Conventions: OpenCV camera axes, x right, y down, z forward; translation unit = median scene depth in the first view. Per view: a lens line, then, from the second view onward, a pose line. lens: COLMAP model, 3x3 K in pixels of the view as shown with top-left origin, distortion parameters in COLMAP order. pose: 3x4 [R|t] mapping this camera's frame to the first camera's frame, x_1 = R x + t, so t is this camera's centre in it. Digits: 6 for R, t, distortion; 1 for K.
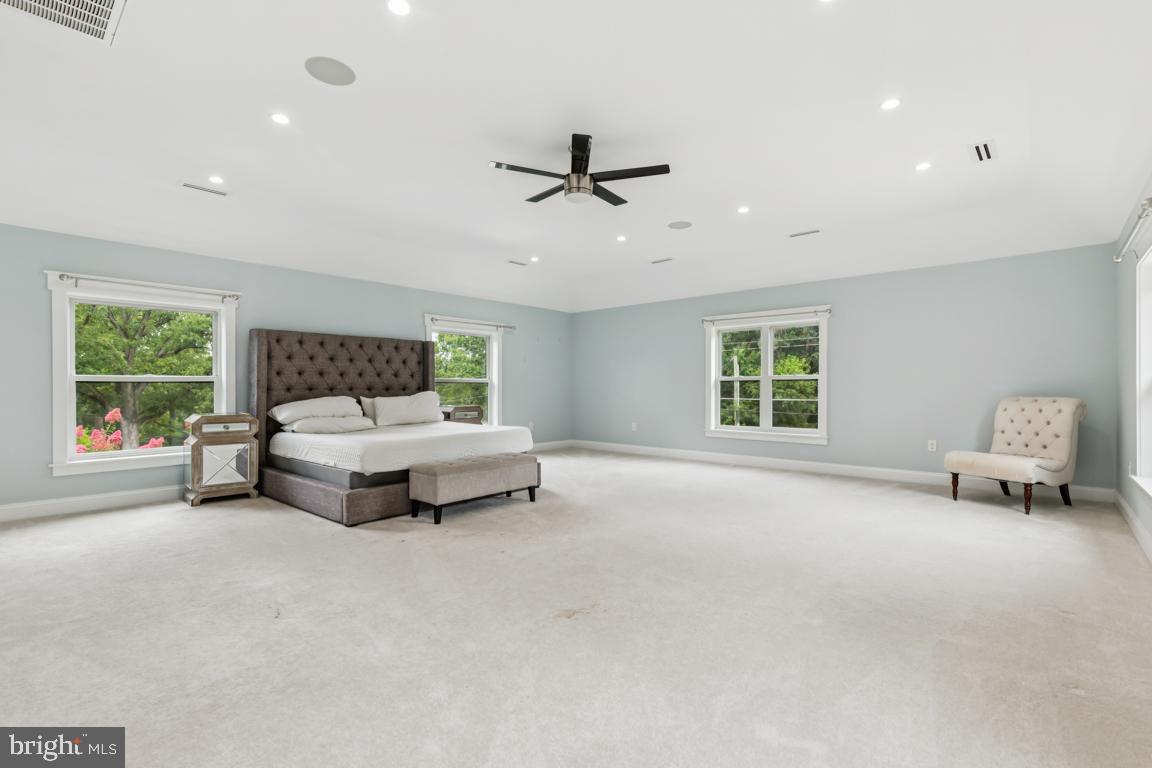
lens RADIAL K [[527.3, 0, 570.5], [0, 527.3, 381.8], [0, 0, 1]] dist [0.001579, -0.000474]
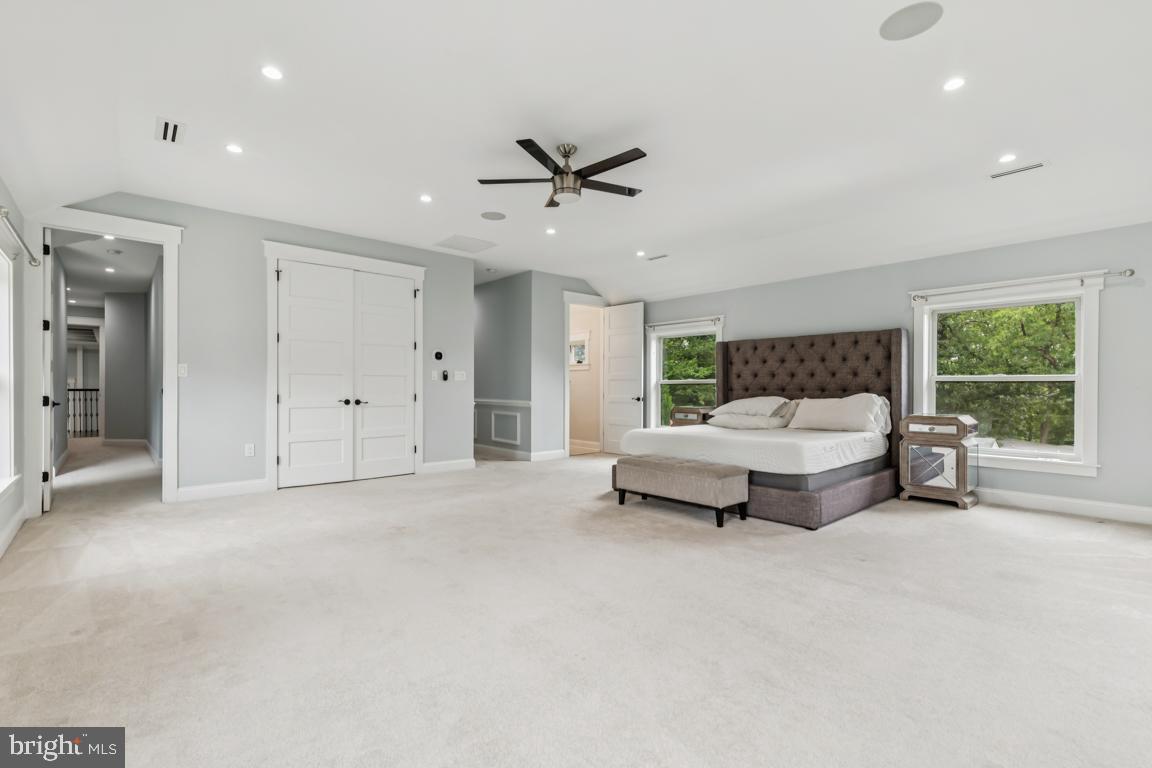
lens RADIAL K [[527.3, 0, 571.2], [0, 527.3, 389.4], [0, 0, 1]] dist [0.001579, -0.000474]
pose [[-0.127448, 0.007139, -0.991820, 0.623949], [0.008573, 0.999945, 0.006096, 0.003139], [0.991808, -0.007726, -0.127502, 0.701735]]
